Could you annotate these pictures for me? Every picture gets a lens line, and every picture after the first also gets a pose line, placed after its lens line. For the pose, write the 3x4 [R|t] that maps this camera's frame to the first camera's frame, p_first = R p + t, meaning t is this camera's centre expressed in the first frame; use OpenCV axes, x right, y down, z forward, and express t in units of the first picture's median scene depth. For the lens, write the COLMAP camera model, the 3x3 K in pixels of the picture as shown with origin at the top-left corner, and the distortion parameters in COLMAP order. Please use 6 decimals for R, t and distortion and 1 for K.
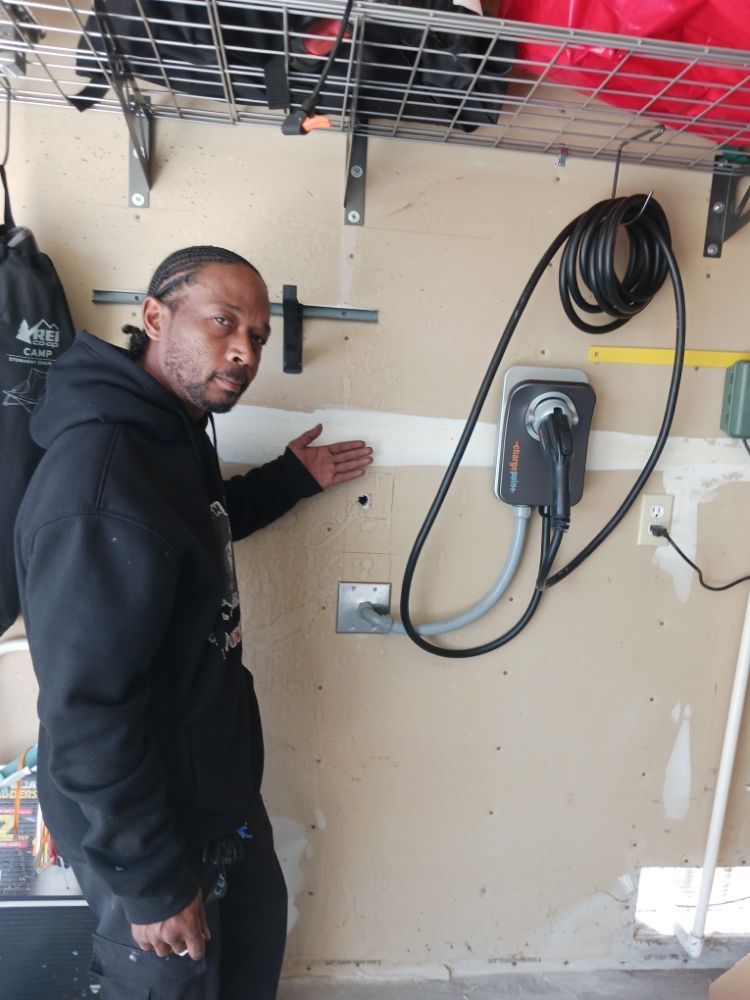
lens RADIAL K [[666.7, 0, 375.0], [0, 666.7, 500.0], [0, 0, 1]] dist [0.027996, -0.023511]
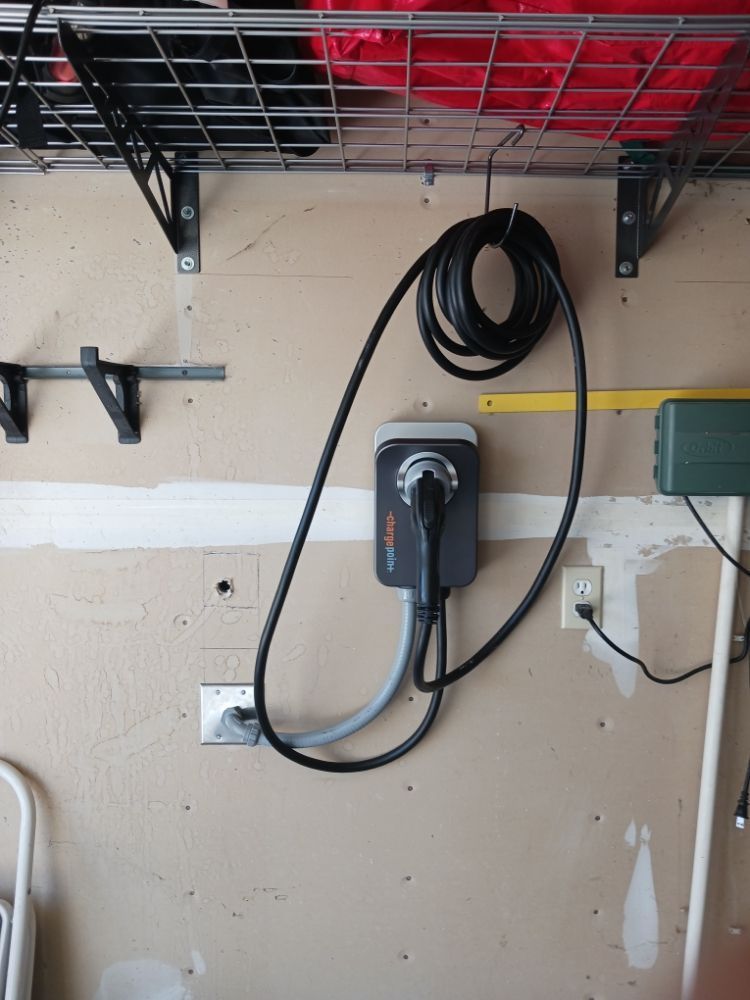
lens RADIAL K [[687.0, 0, 376.7], [0, 687.0, 518.0], [0, 0, 1]] dist [0.005560, 0.000202]
pose [[0.993873, -0.041453, -0.102465, 0.276666], [0.036722, 0.998189, -0.047641, -0.039264], [0.104254, 0.043586, 0.993595, 0.146090]]
